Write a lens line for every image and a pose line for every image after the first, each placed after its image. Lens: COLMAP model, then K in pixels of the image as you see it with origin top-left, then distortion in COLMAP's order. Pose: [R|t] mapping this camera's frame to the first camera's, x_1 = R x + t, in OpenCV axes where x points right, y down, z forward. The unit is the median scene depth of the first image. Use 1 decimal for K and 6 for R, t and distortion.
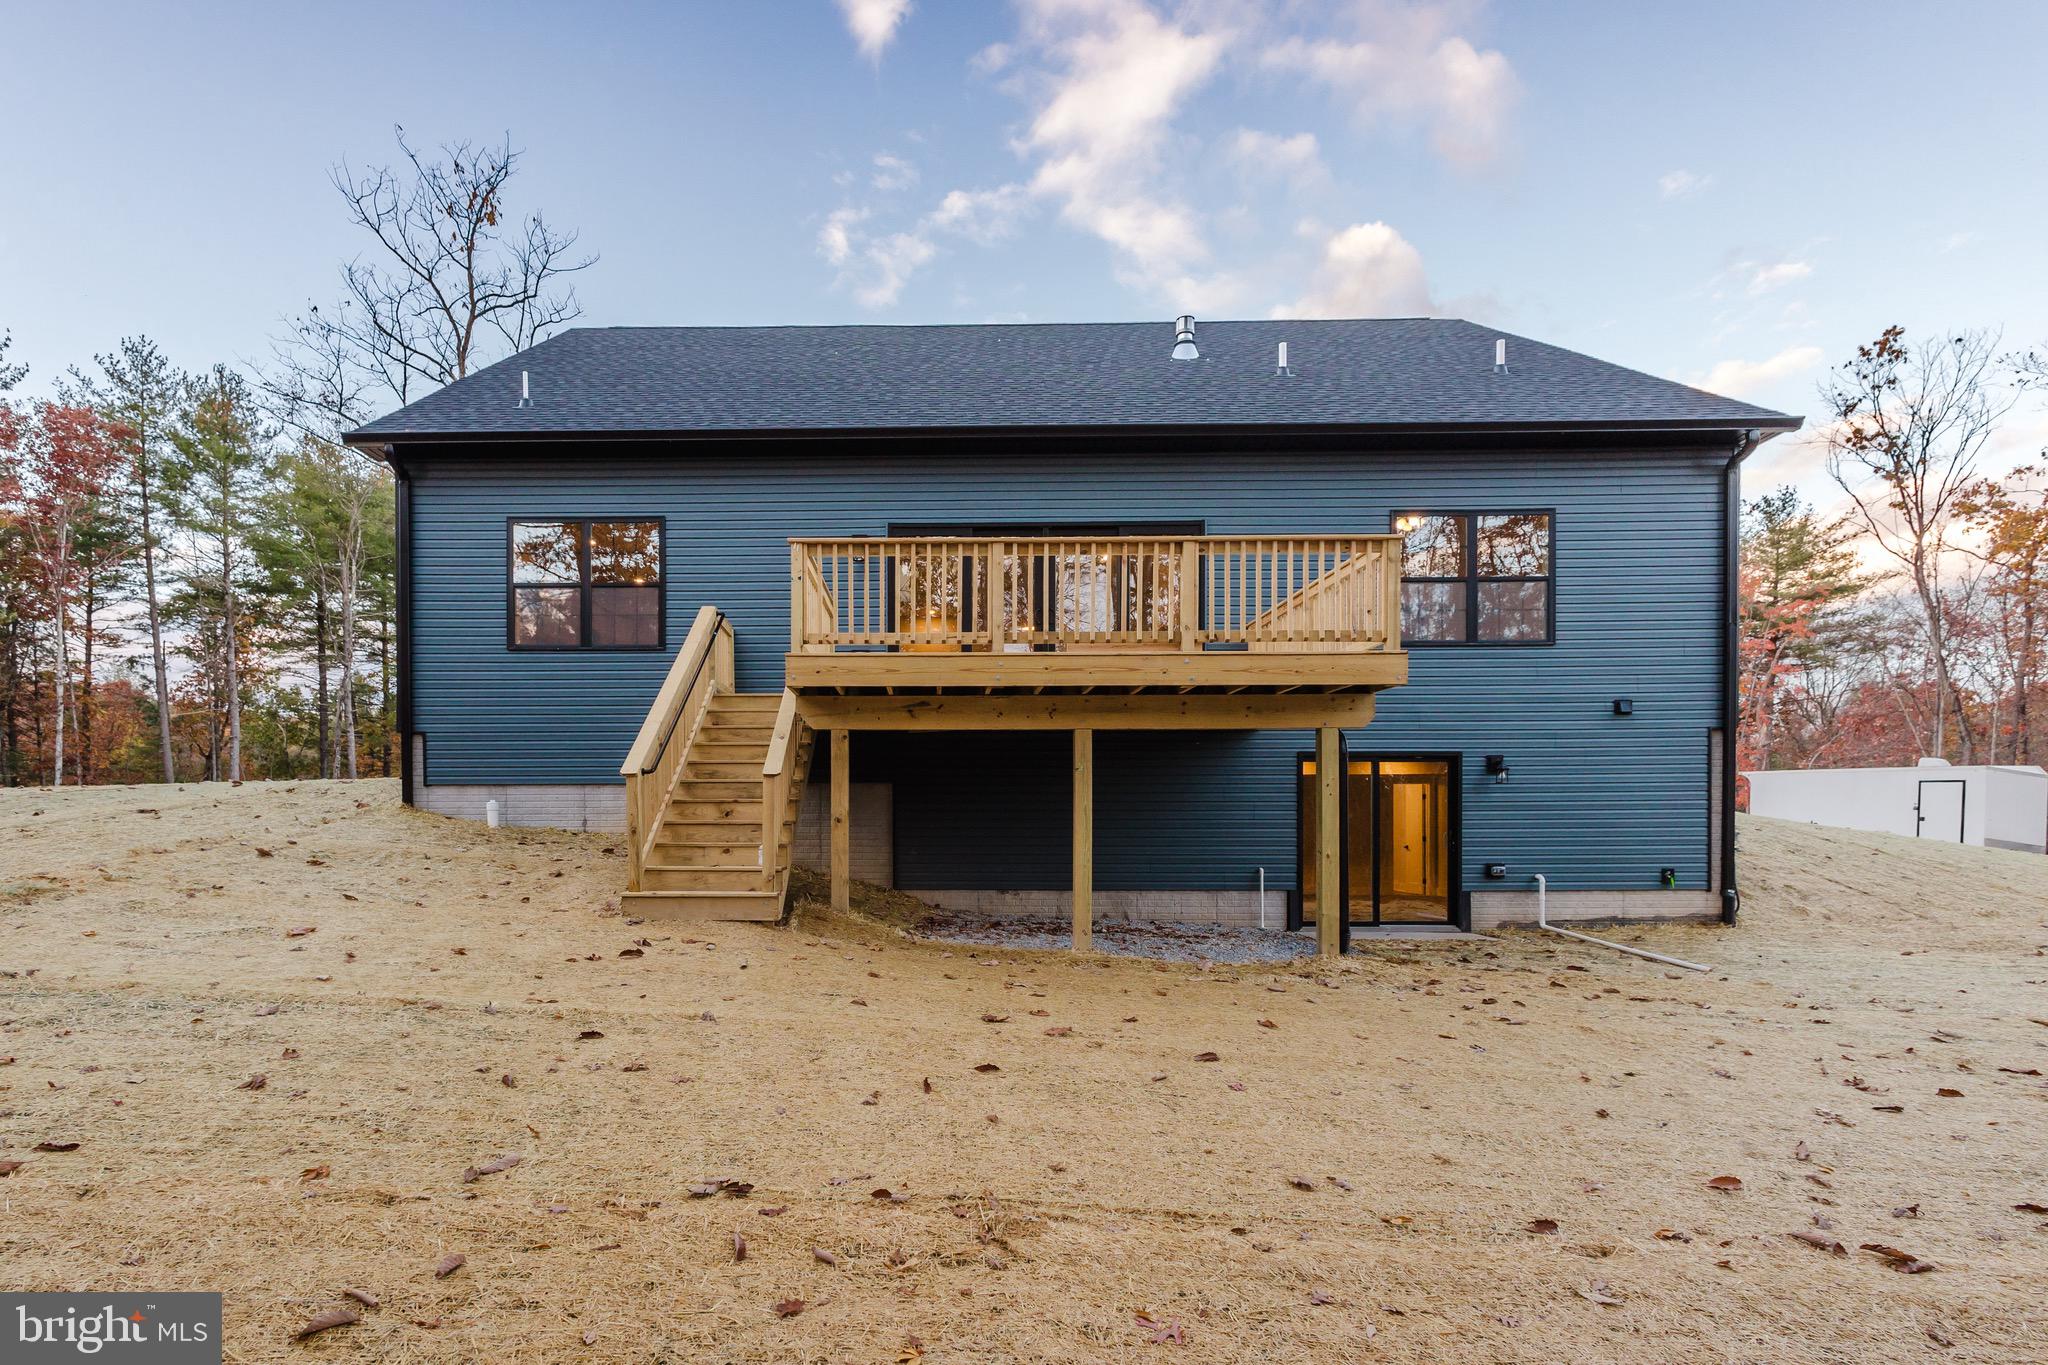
lens RADIAL K [[949.1, 0, 1024.0], [0, 949.1, 682.5], [0, 0, 1]] dist [0.025364, -0.009423]
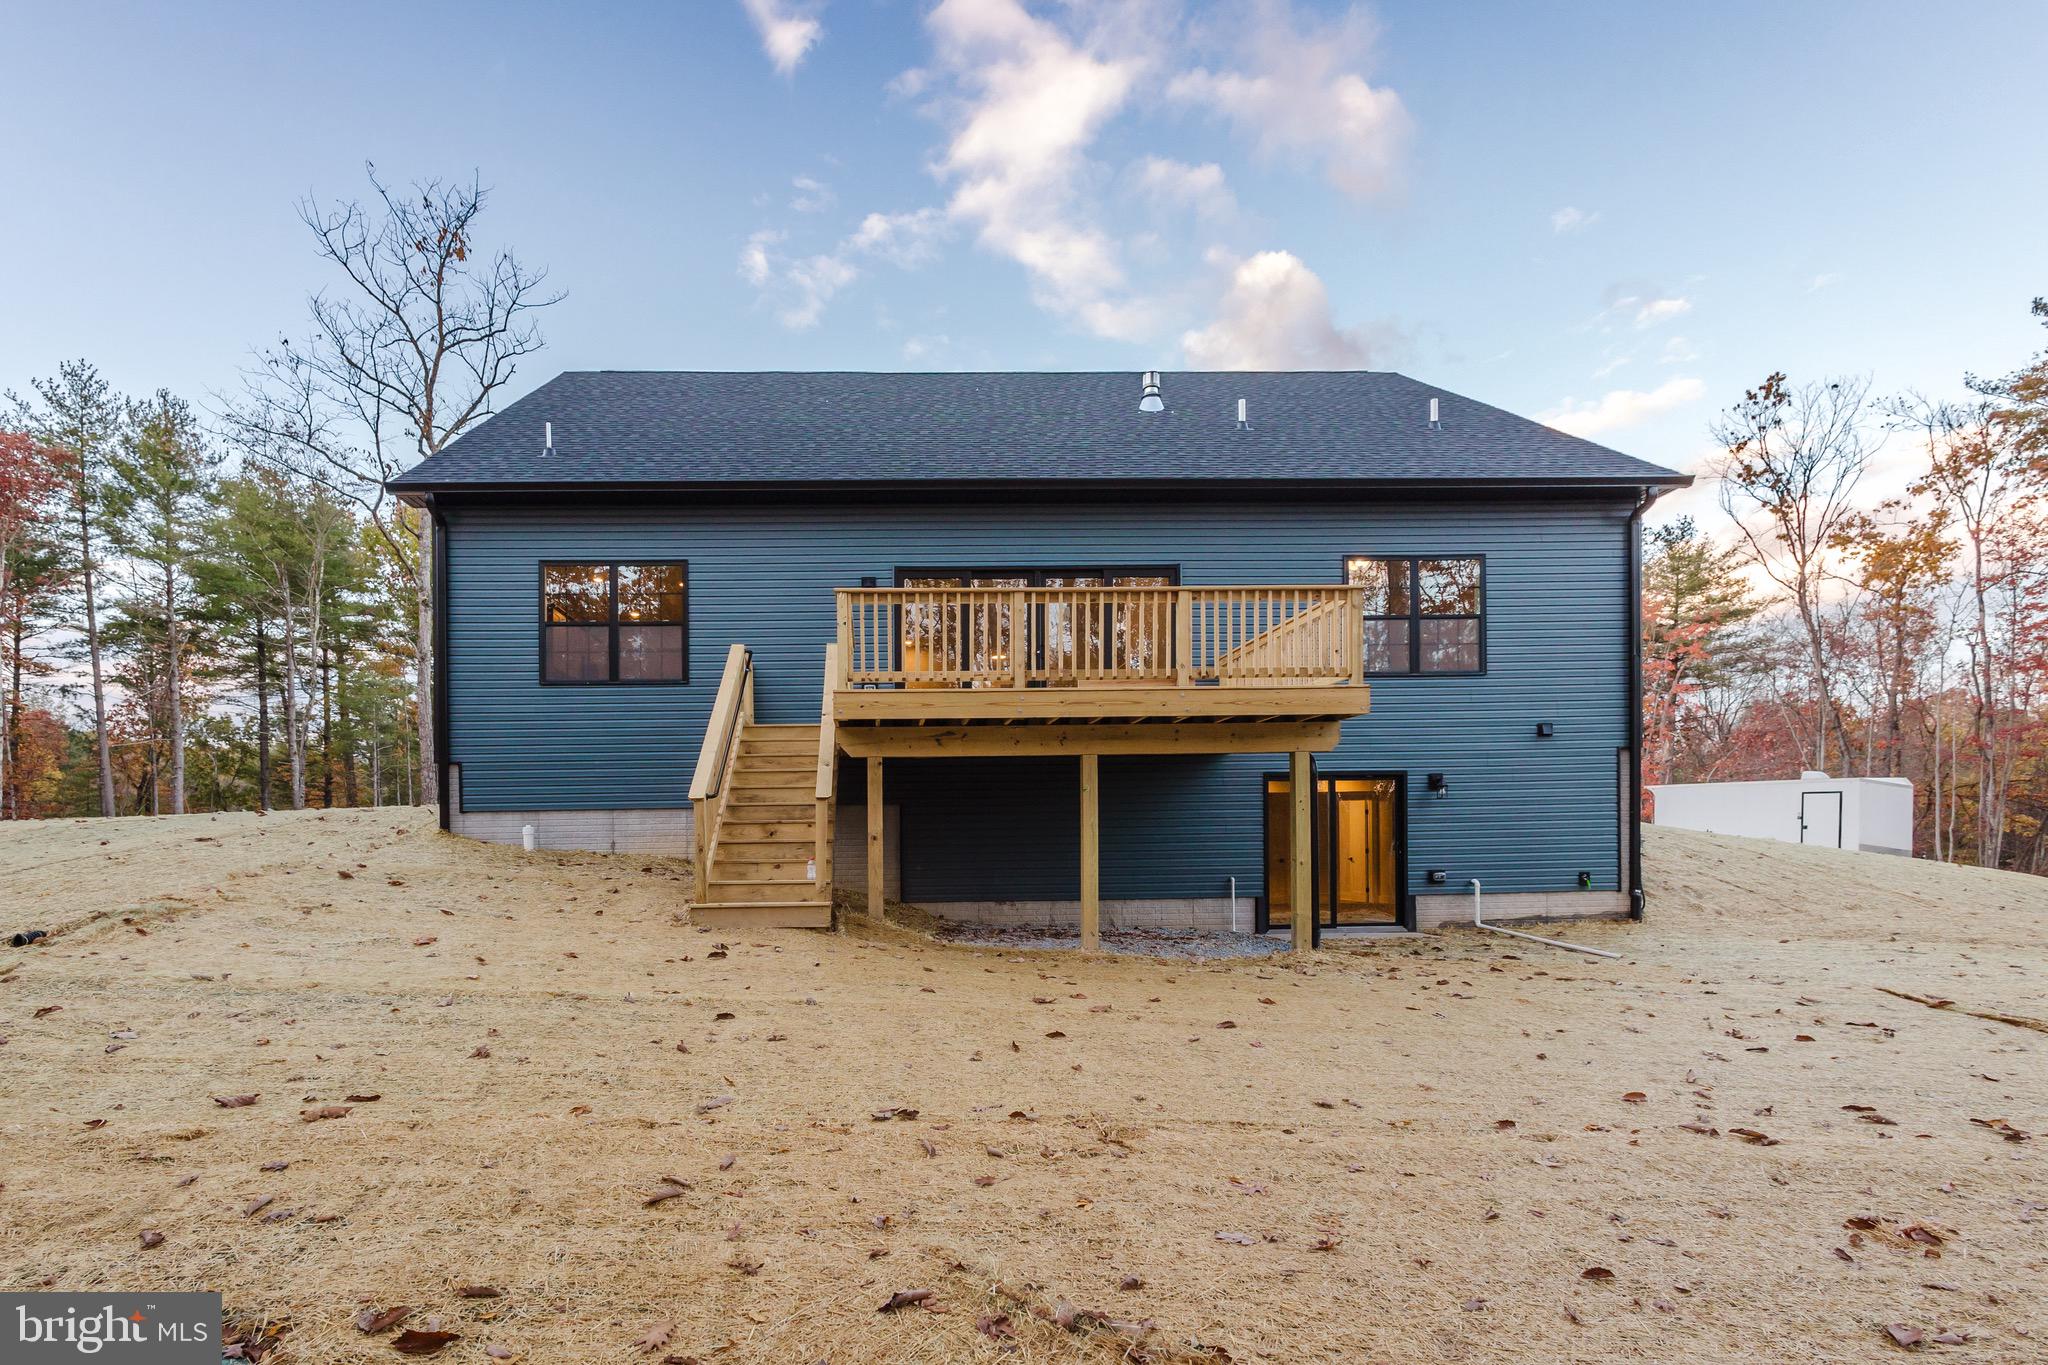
lens RADIAL K [[956.4, 0, 1011.6], [0, 956.4, 697.5], [0, 0, 1]] dist [0.024576, -0.009523]
pose [[0.998185, -0.005460, 0.059971, -0.073609], [0.005830, 0.999965, -0.005998, -0.009559], [-0.059937, 0.006337, 0.998182, -0.101236]]
